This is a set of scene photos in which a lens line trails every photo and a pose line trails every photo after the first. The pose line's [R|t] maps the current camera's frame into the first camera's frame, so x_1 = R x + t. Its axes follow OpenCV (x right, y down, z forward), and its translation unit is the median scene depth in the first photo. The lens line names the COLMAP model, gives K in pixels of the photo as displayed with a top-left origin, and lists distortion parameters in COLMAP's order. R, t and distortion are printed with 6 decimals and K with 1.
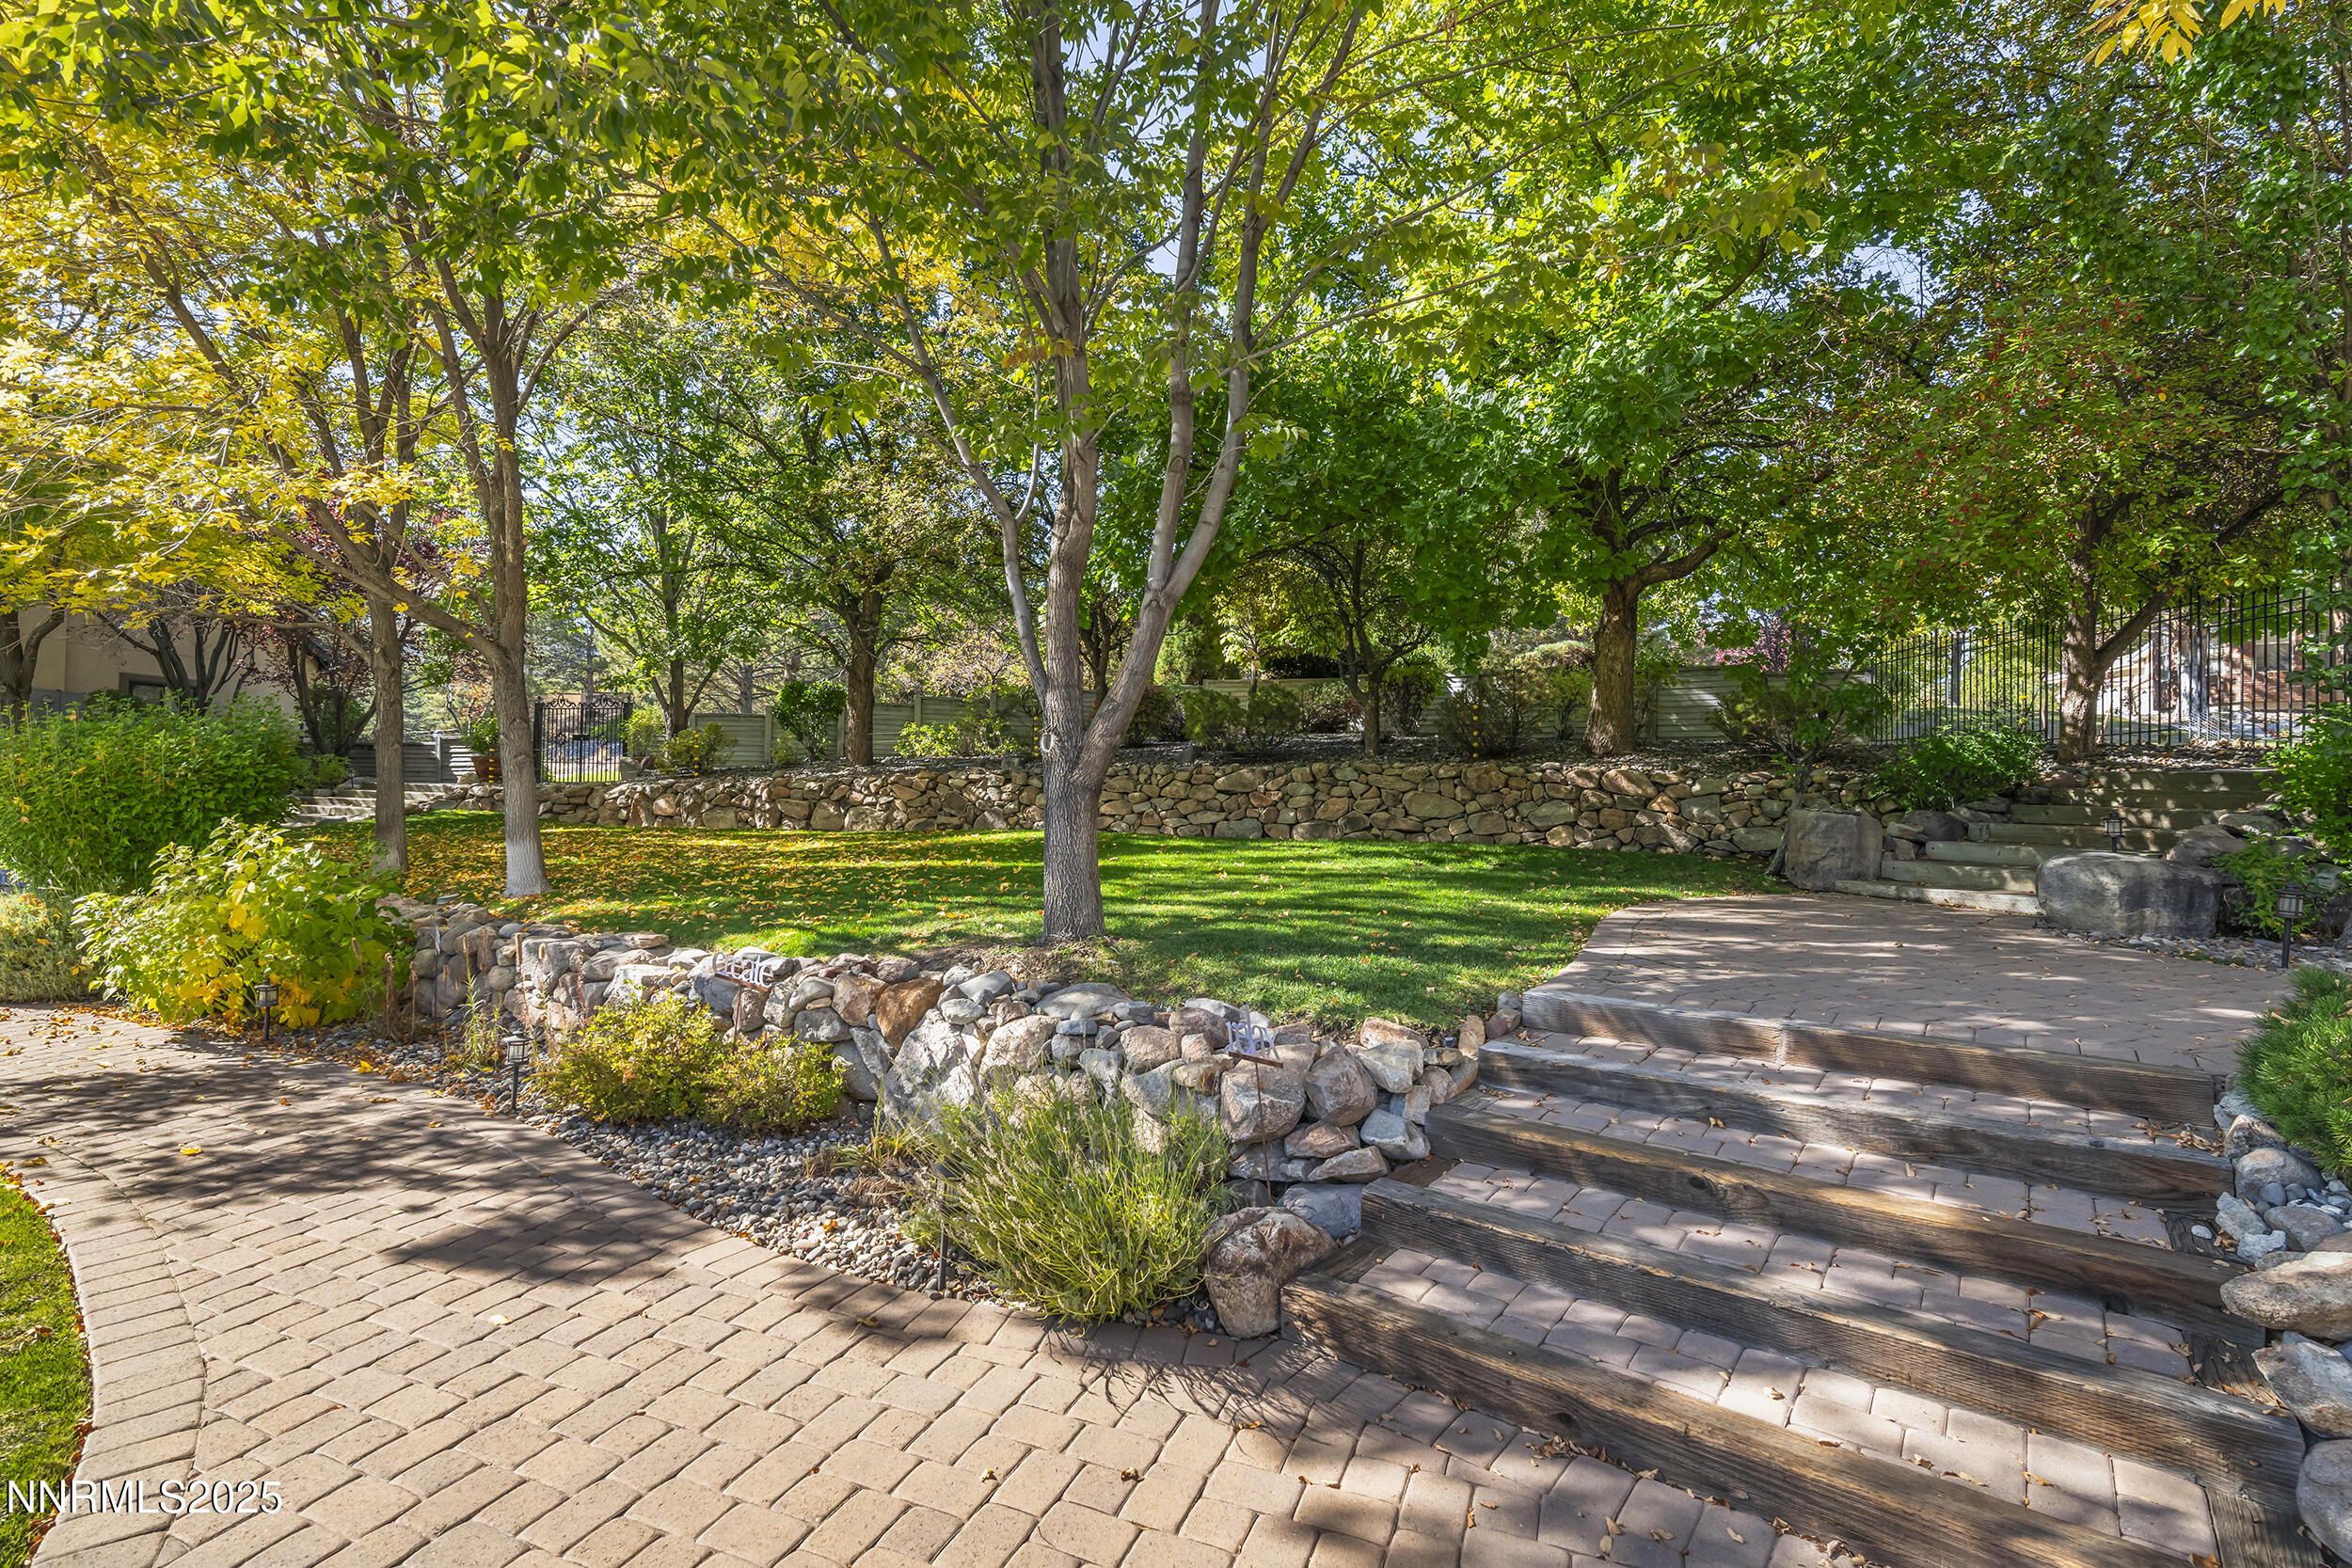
lens RADIAL K [[1086.3, 0, 1187.4], [0, 1086.3, 789.2], [0, 0, 1]] dist [-0.002433, 0.001268]
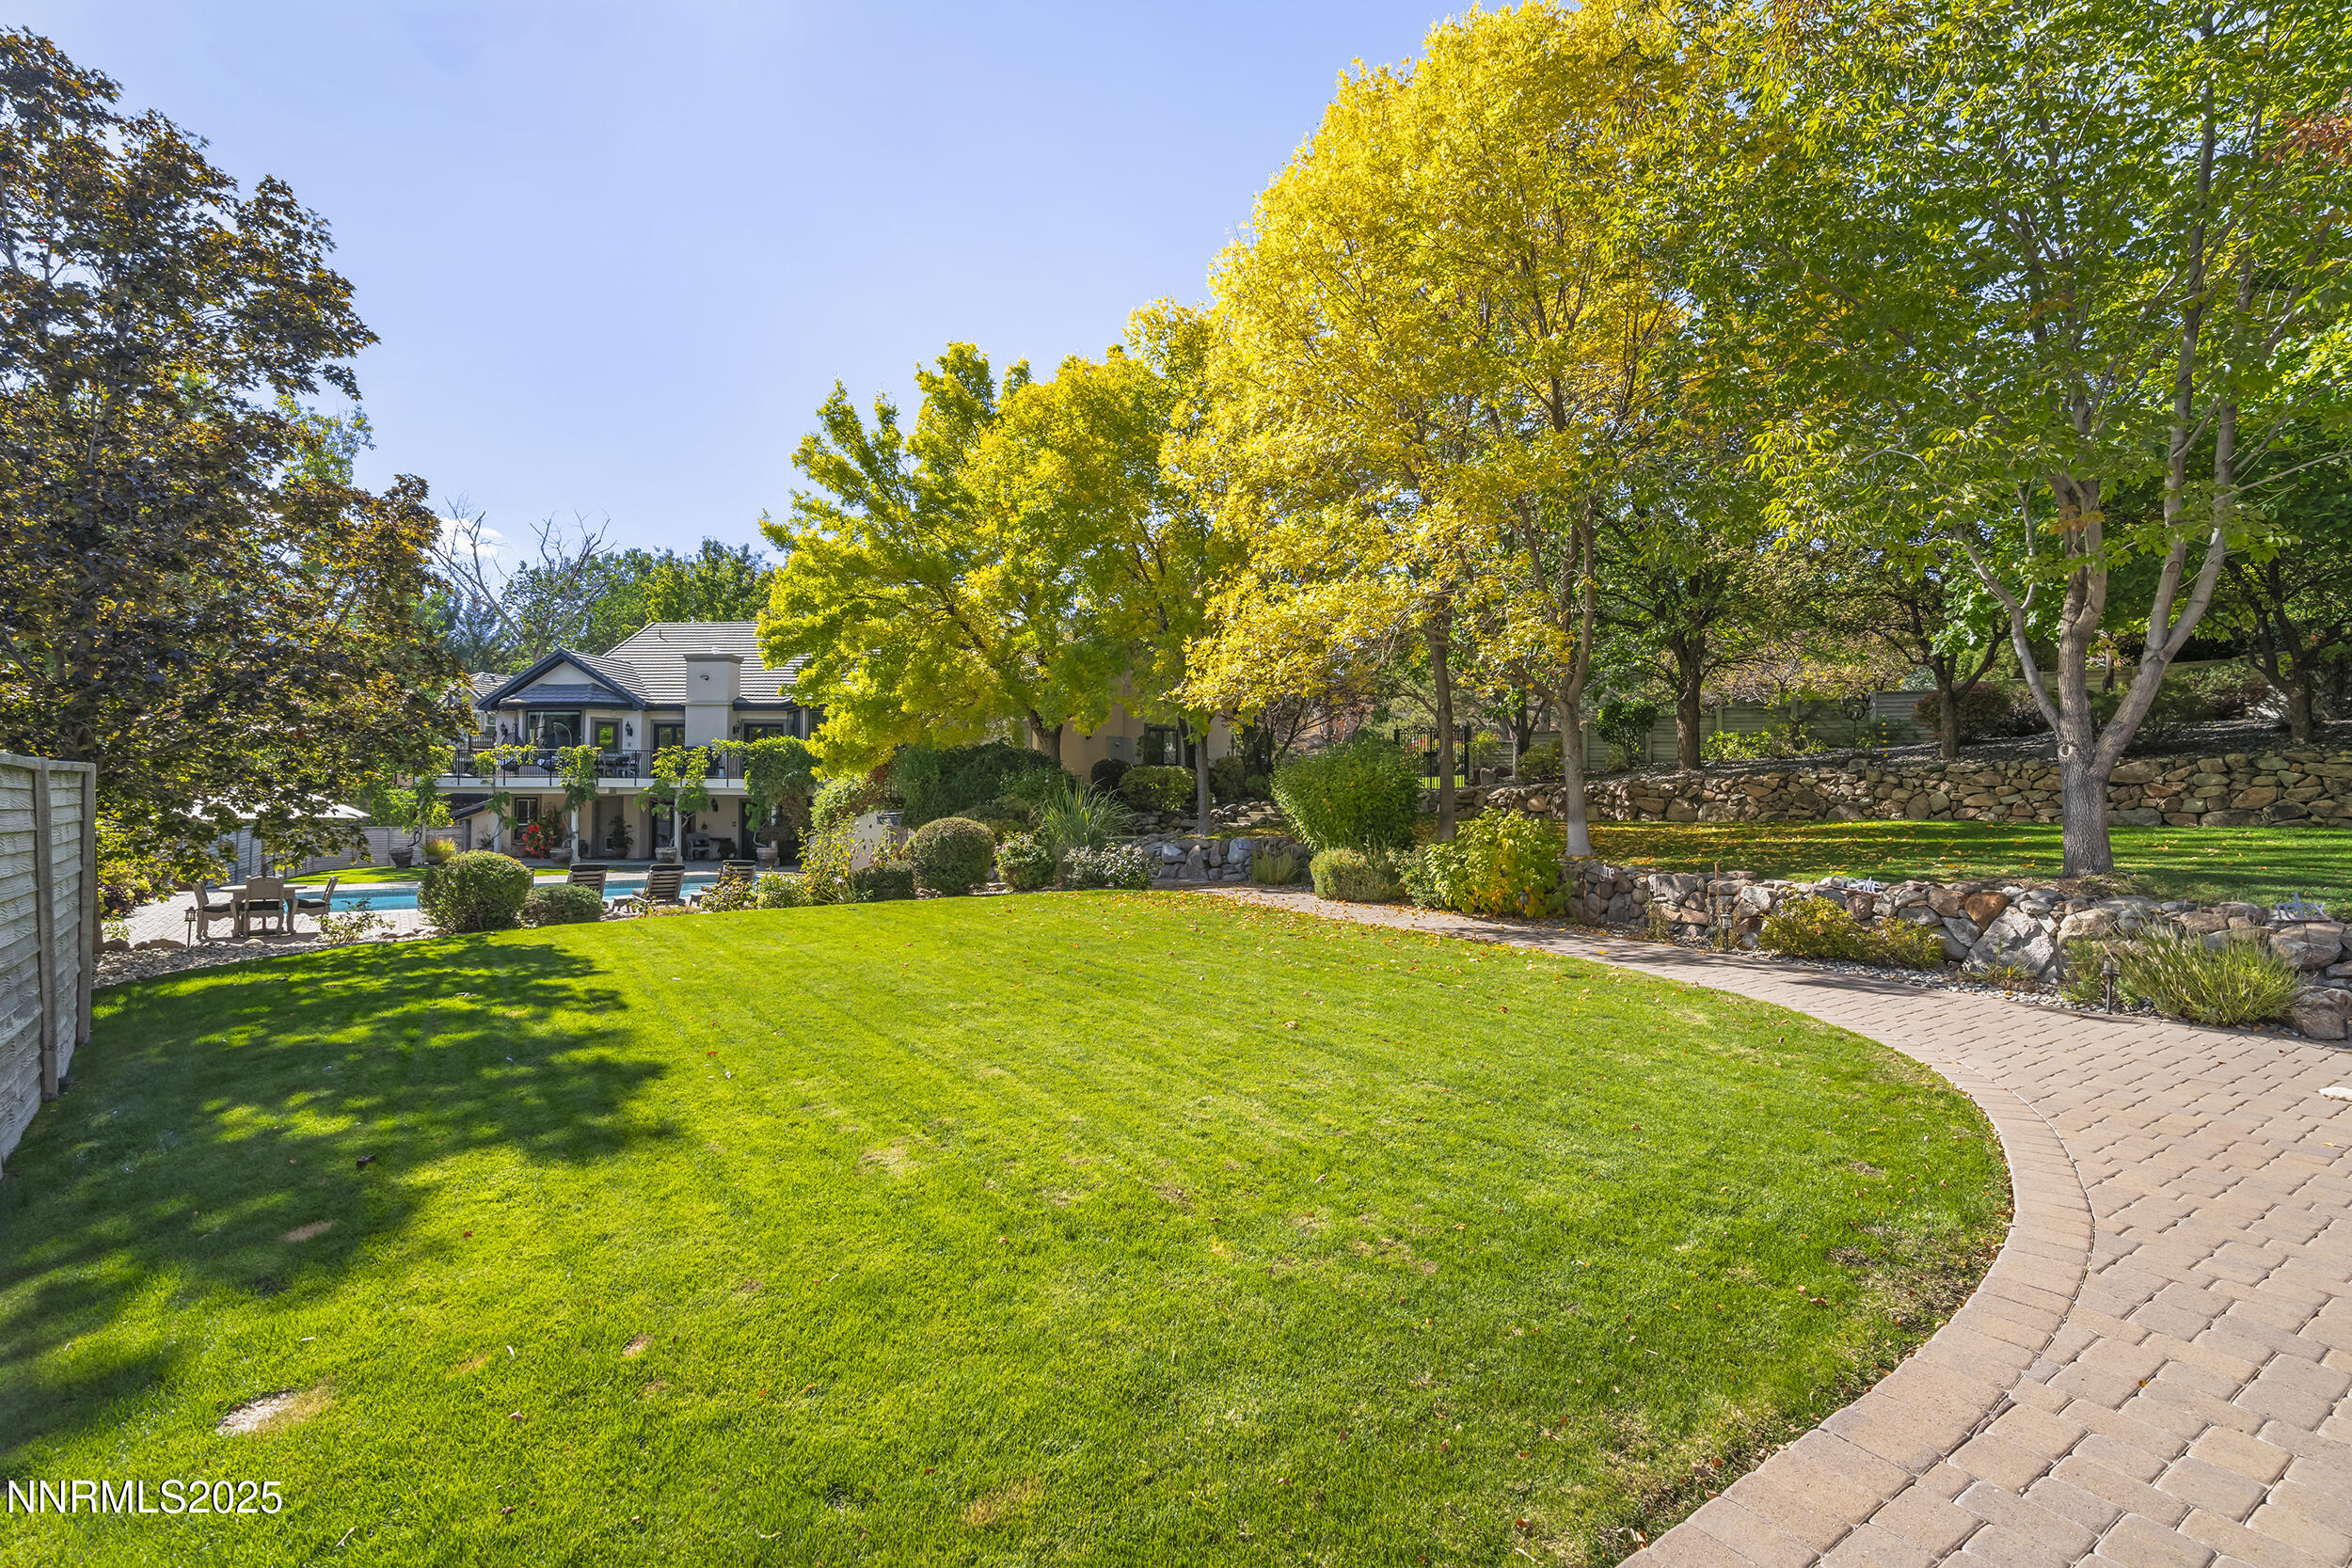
lens RADIAL K [[1086.3, 0, 1154.2], [0, 1086.3, 787.4], [0, 0, 1]] dist [-0.002433, 0.001268]
pose [[0.818045, -0.019889, -0.574810, -0.119591], [0.016611, 0.999802, -0.010954, 0.002122], [0.574915, -0.000587, 0.818213, -0.414537]]
